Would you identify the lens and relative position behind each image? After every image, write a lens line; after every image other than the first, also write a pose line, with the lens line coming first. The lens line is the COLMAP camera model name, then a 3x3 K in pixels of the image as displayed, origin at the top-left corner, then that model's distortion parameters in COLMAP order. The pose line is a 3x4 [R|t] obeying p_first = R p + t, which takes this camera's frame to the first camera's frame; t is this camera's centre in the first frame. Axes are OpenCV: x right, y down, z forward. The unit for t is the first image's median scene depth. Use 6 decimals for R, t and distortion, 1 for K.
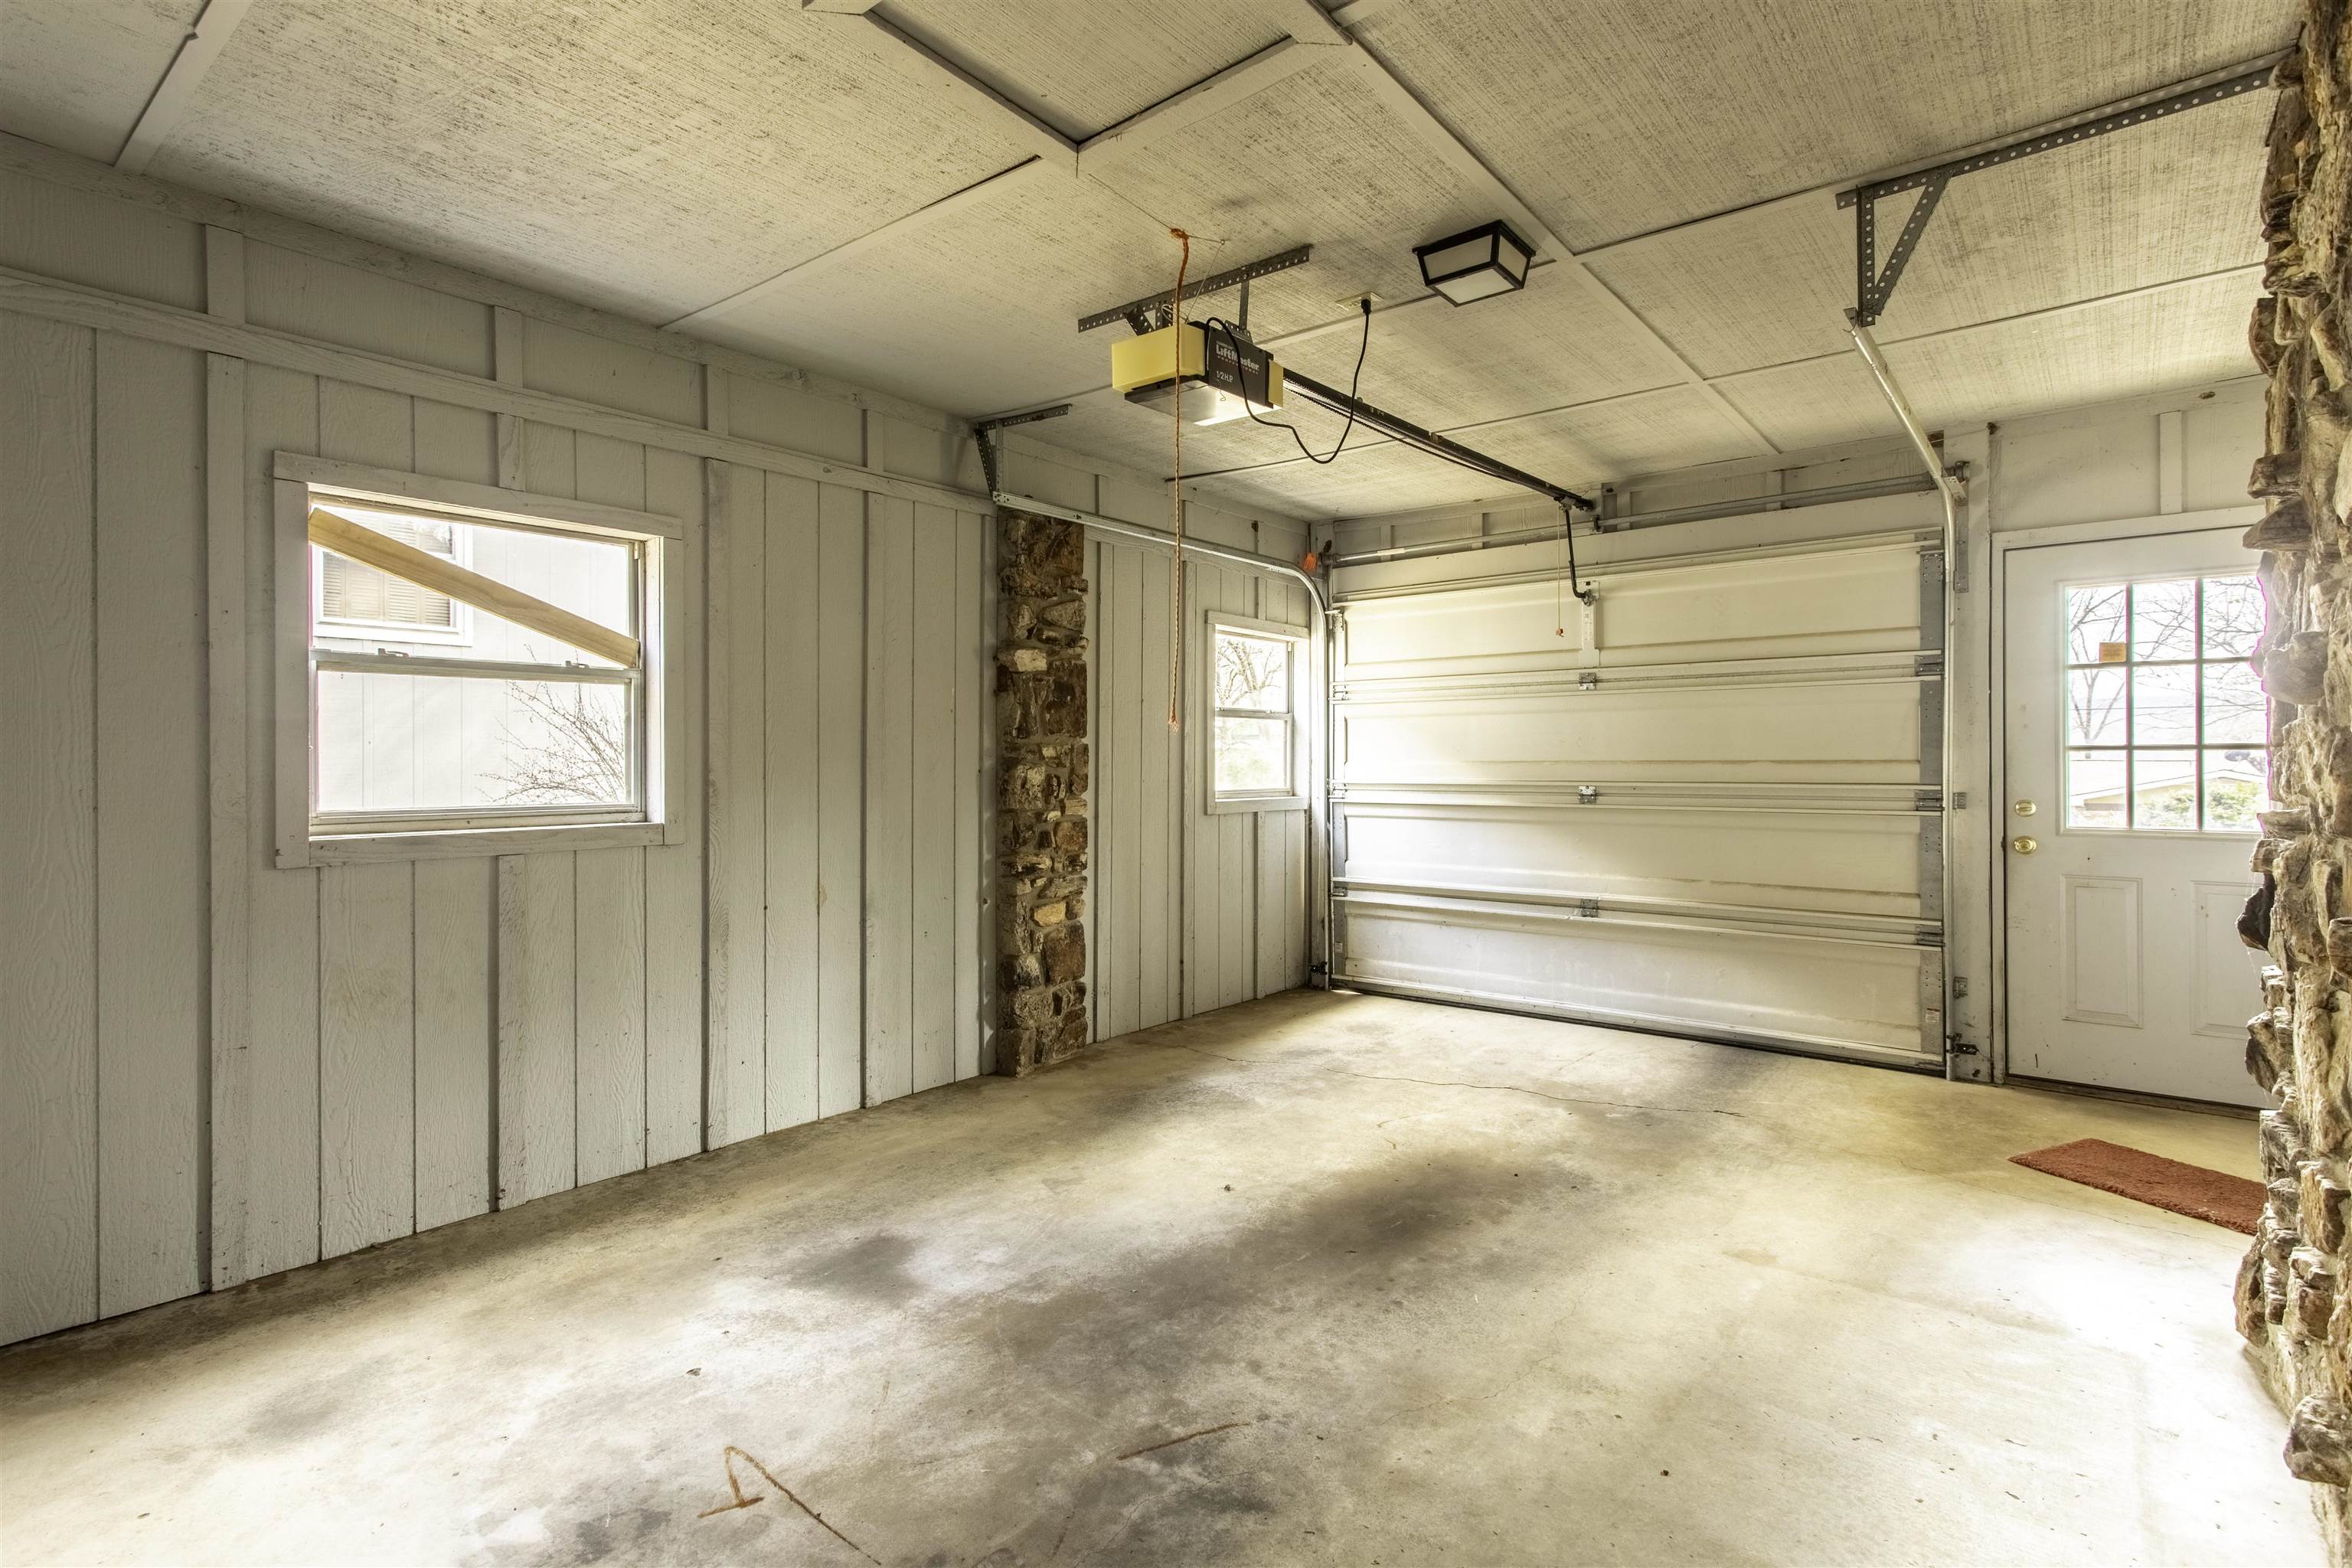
lens RADIAL K [[1116.1, 0, 1155.1], [0, 1116.1, 756.2], [0, 0, 1]] dist [0.000807, 0.000656]
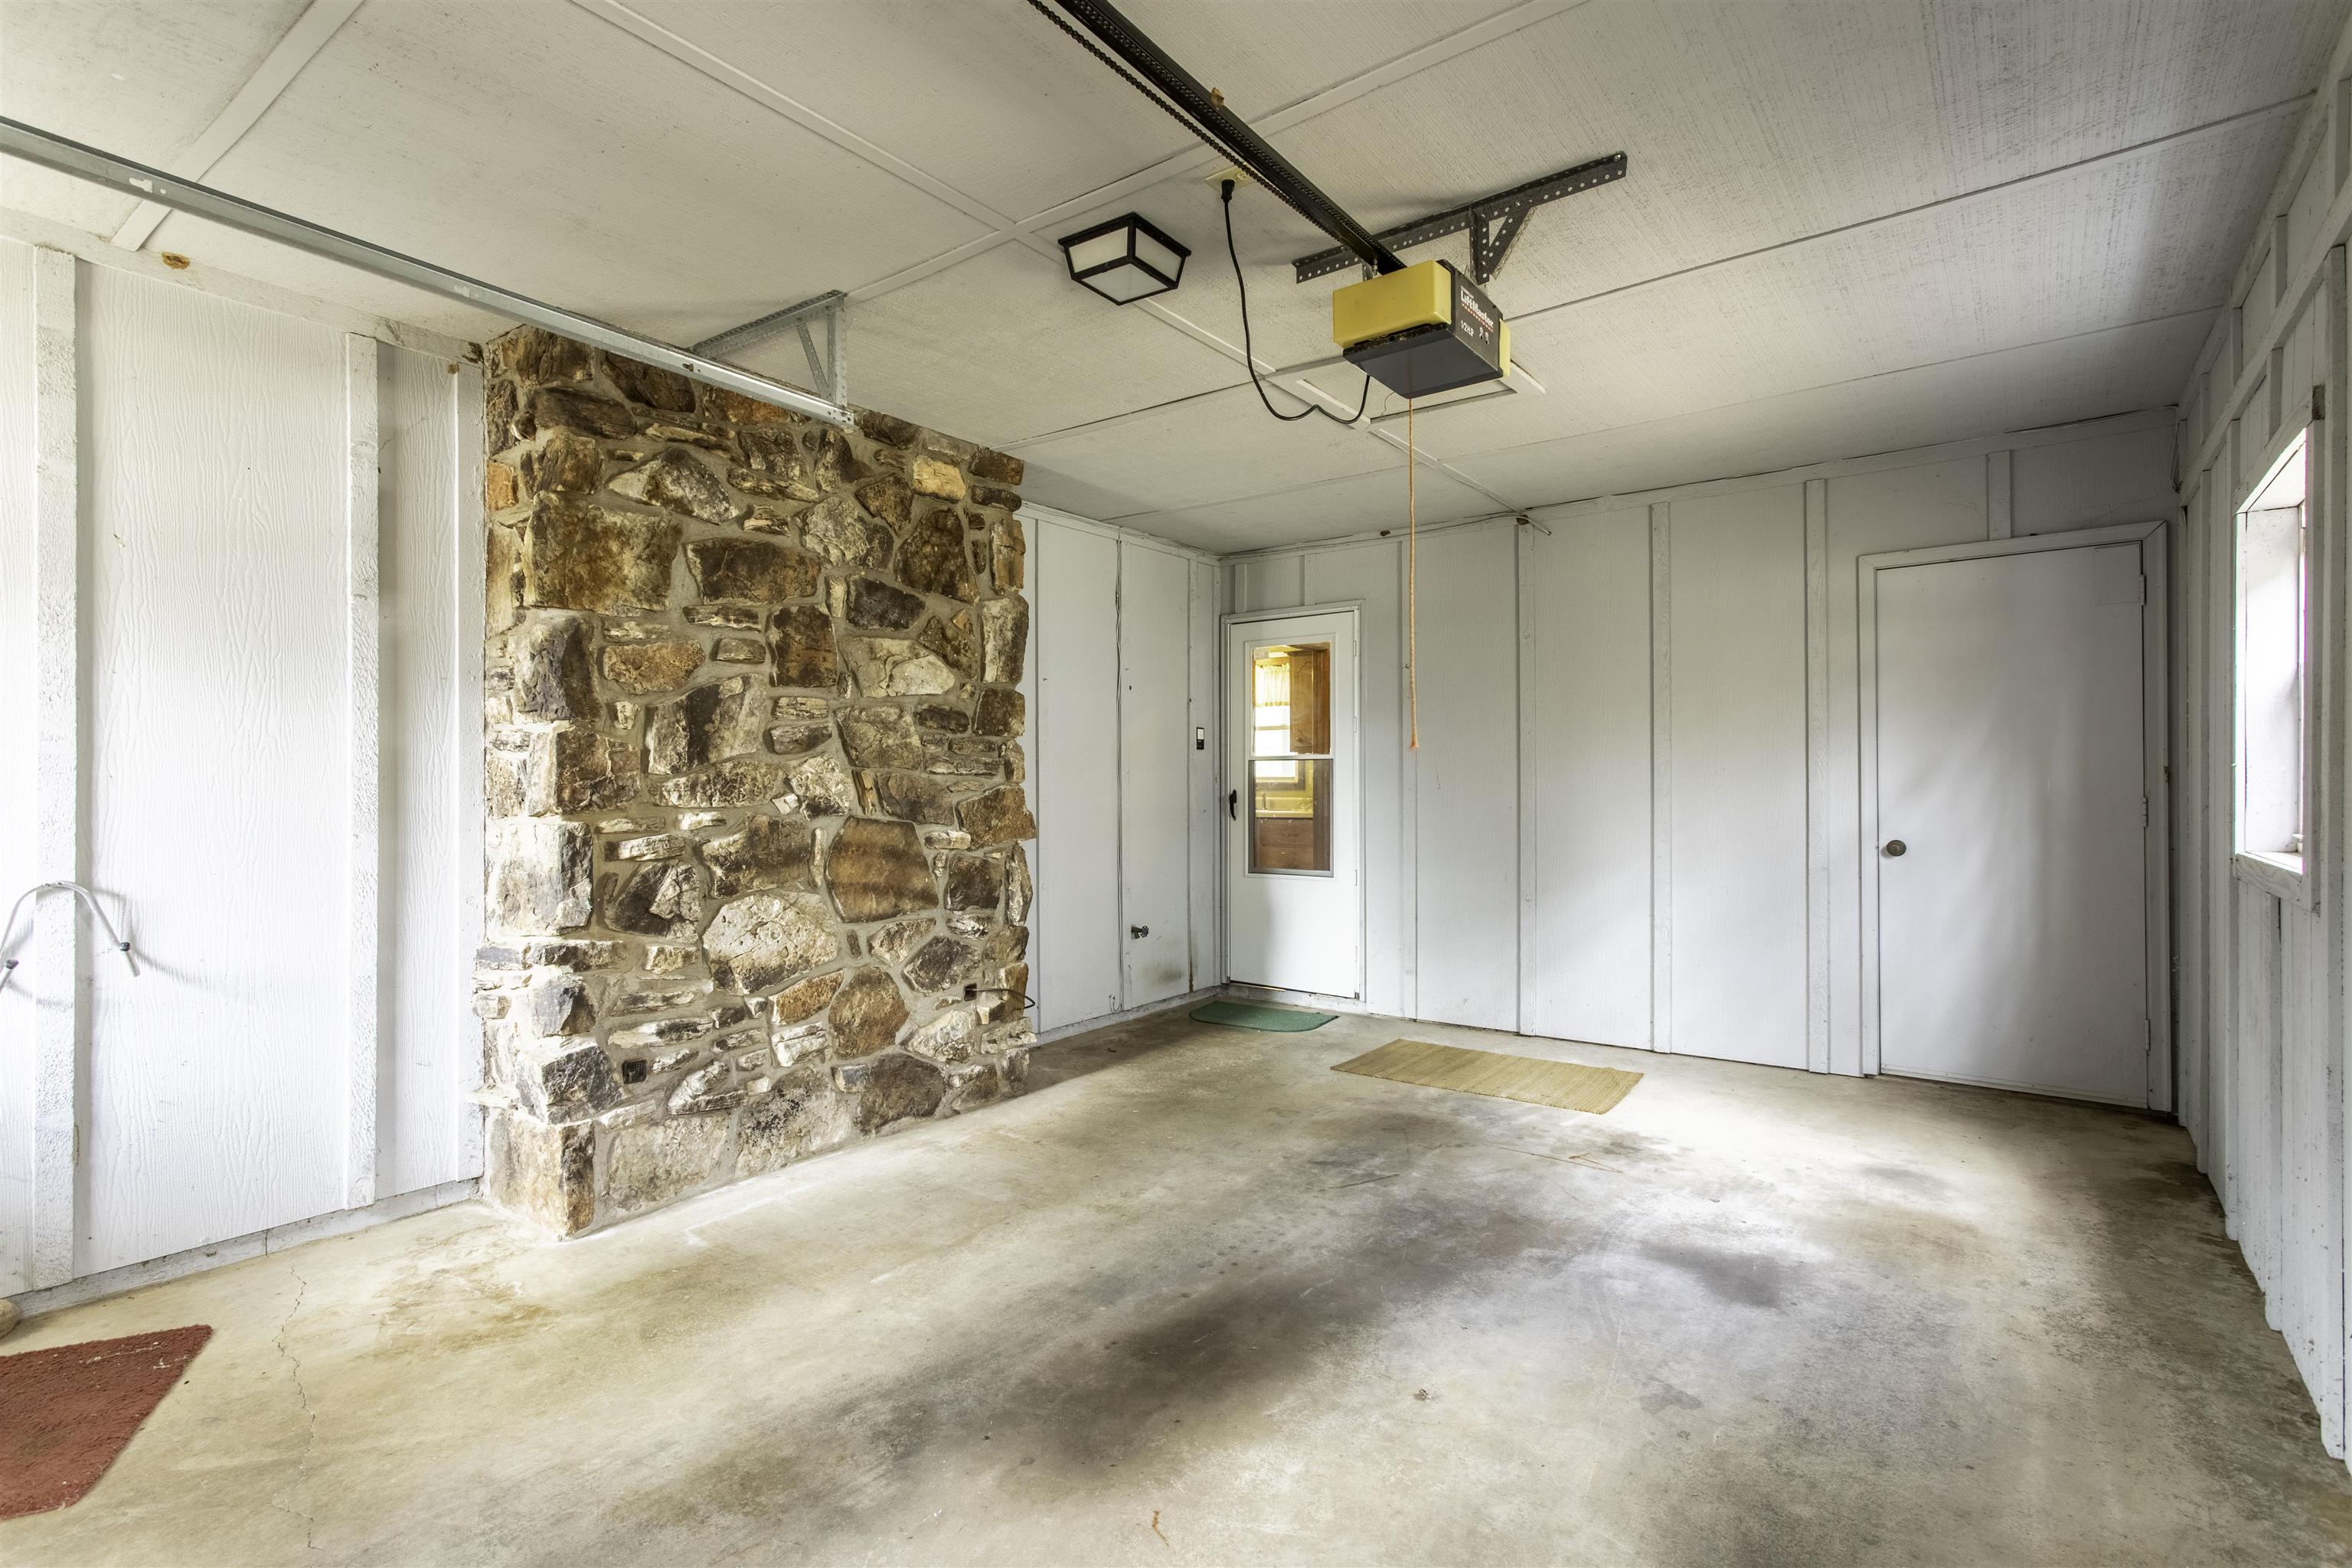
lens RADIAL K [[1116.1, 0, 1155.1], [0, 1116.1, 756.2], [0, 0, 1]] dist [0.000807, 0.000656]
pose [[-0.999084, 0.003609, -0.042645, 0.318826], [0.004561, 0.999743, -0.022227, 0.001635], [0.042554, -0.022401, -0.998843, 2.067838]]
